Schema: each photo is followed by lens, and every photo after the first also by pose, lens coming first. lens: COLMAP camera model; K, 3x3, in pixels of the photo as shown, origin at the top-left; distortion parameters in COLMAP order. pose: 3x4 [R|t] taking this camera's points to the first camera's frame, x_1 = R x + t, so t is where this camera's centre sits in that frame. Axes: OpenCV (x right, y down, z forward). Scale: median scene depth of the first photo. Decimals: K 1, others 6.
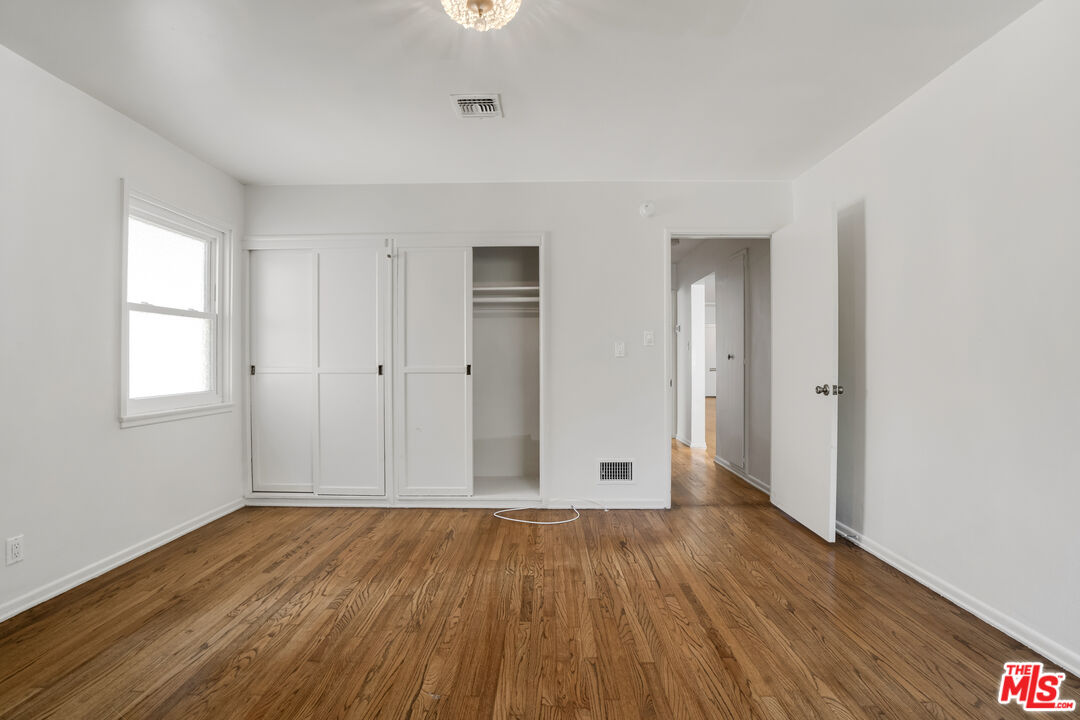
lens RADIAL K [[501.6, 0, 533.3], [0, 501.6, 361.8], [0, 0, 1]] dist [-0.055937, 0.015191]
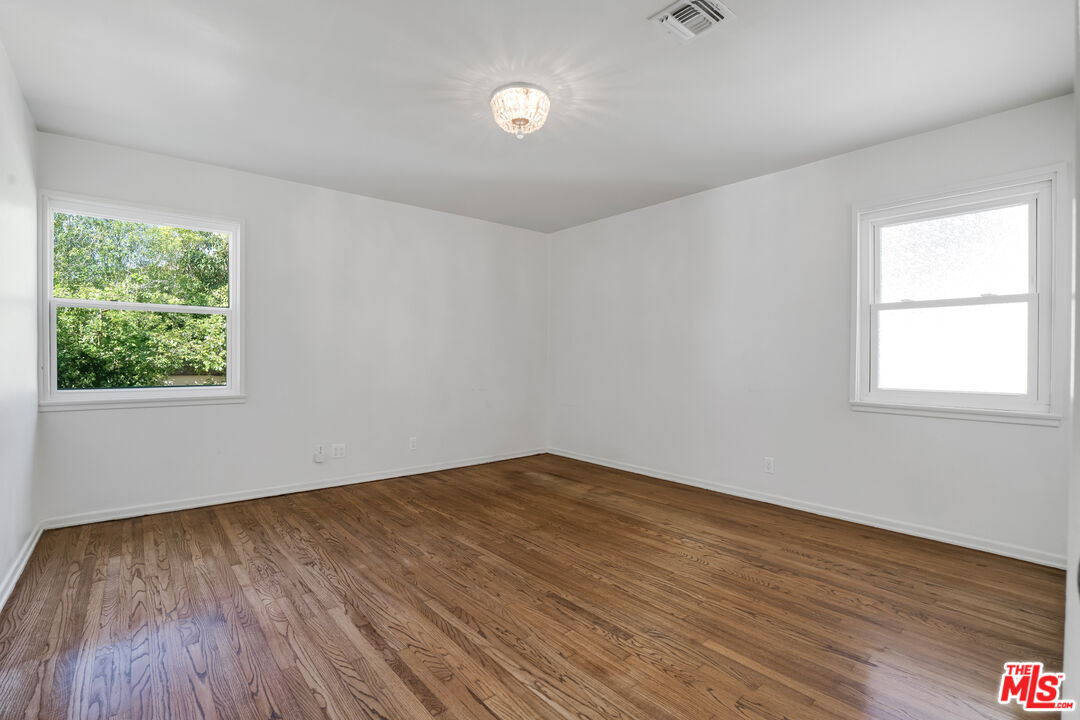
lens RADIAL K [[501.6, 0, 533.3], [0, 501.6, 361.8], [0, 0, 1]] dist [-0.055937, 0.015191]
pose [[-0.754568, 0.000390, -0.656222, 0.641110], [-0.009168, 0.999896, 0.011135, 0.009192], [0.656158, 0.014418, -0.754486, 1.595148]]
